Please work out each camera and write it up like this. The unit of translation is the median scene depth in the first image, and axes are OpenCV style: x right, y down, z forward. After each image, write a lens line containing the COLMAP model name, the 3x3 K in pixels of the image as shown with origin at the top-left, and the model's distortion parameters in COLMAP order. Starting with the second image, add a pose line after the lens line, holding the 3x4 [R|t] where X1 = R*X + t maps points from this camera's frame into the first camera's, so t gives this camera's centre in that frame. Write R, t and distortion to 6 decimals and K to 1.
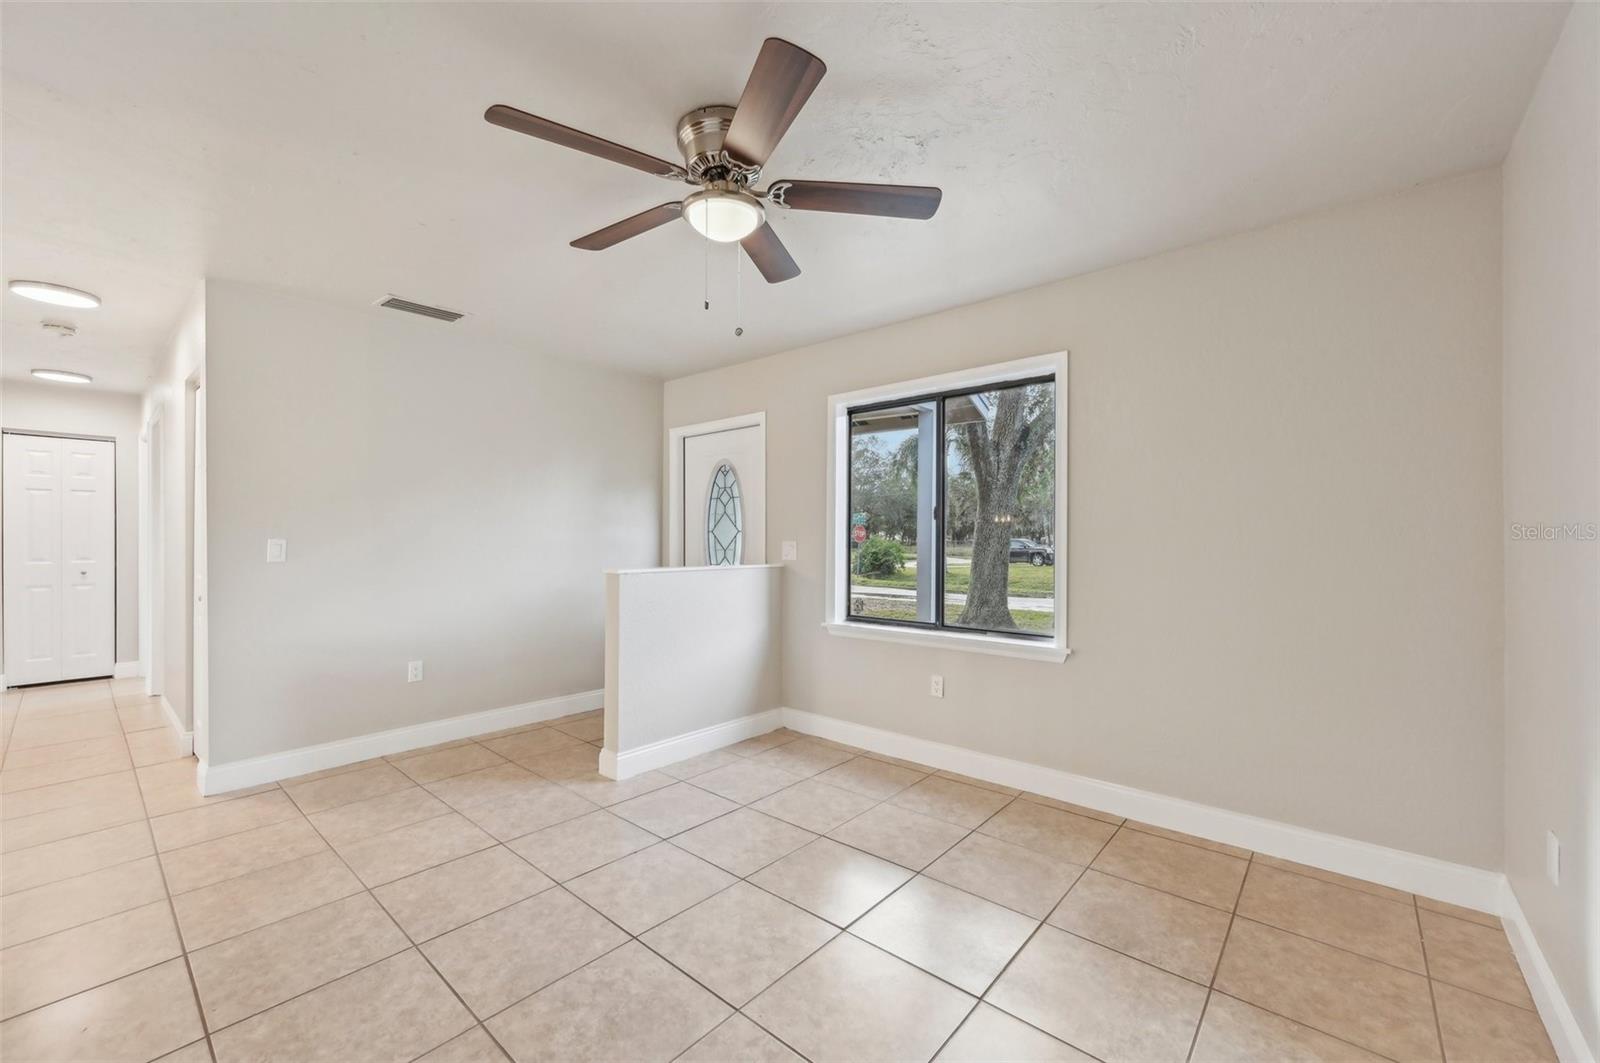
lens RADIAL K [[638.0, 0, 800.5], [0, 638.0, 538.0], [0, 0, 1]] dist [-0.000323, 0.000146]
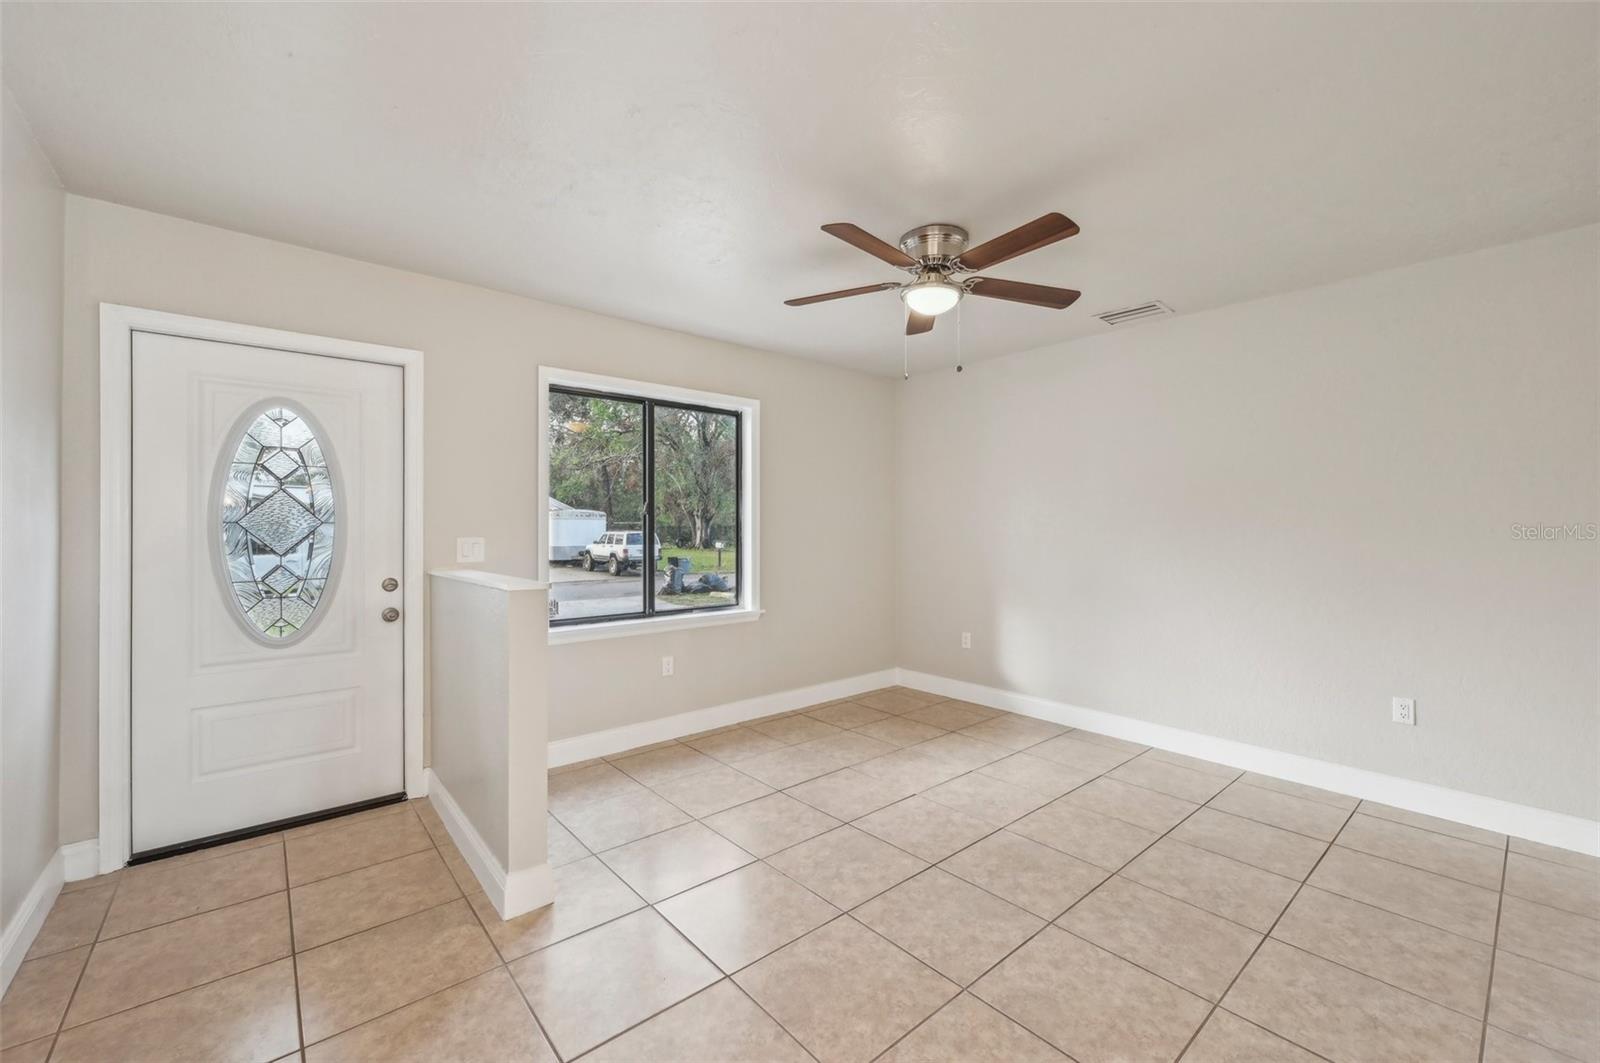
lens RADIAL K [[635.6, 0, 803.5], [0, 635.6, 528.3], [0, 0, 1]] dist [0.000190, 0.000052]
pose [[0.152233, -0.000174, 0.988345, -1.016082], [0.001718, 0.999999, -0.000089, -0.007549], [-0.988343, 0.001711, 0.152233, 0.724381]]
